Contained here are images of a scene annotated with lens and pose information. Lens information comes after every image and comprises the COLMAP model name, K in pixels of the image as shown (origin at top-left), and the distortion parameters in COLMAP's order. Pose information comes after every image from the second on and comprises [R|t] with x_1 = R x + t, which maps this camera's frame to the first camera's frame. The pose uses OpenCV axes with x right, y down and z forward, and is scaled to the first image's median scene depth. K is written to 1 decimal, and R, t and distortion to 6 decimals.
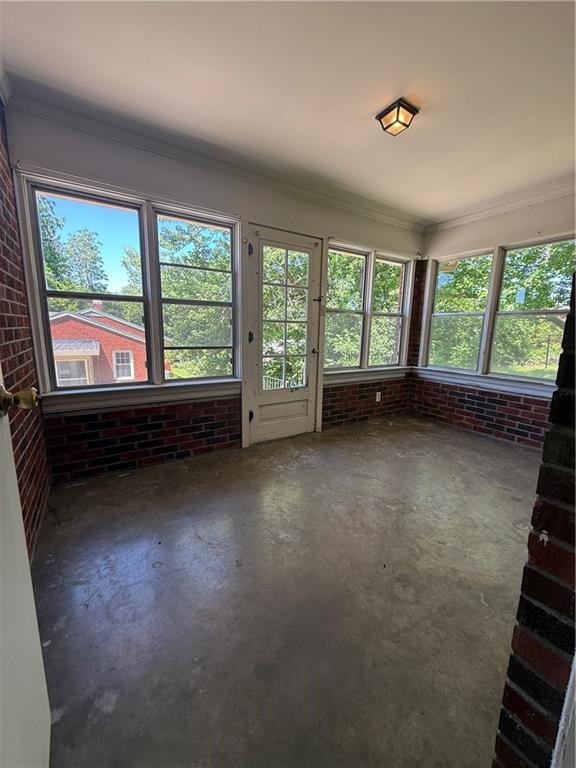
lens RADIAL K [[306.7, 0, 287.6], [0, 306.7, 380.8], [0, 0, 1]] dist [0.000052, 0.000083]
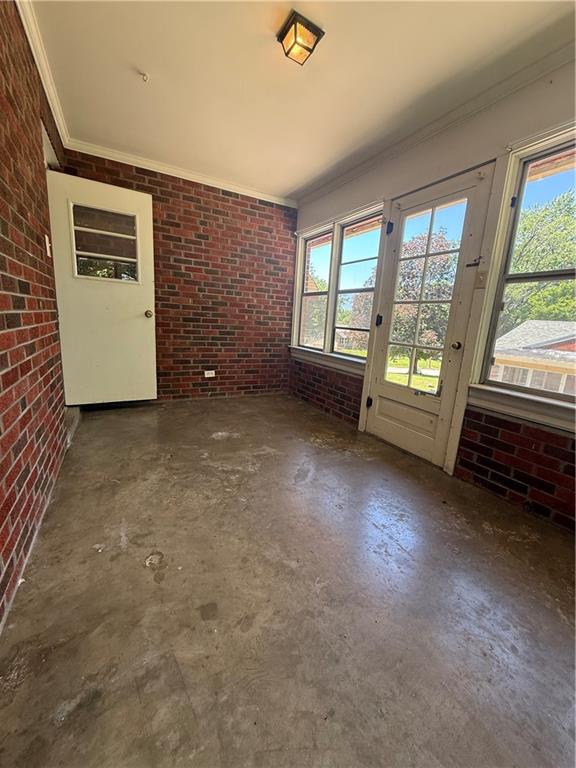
lens RADIAL K [[306.7, 0, 287.9], [0, 306.7, 382.8], [0, 0, 1]] dist [0.000052, 0.000083]
pose [[-0.066138, 0.177019, -0.981983, 0.846851], [-0.228436, 0.955314, 0.187597, -0.068695], [0.971310, 0.236727, -0.022745, 0.761374]]
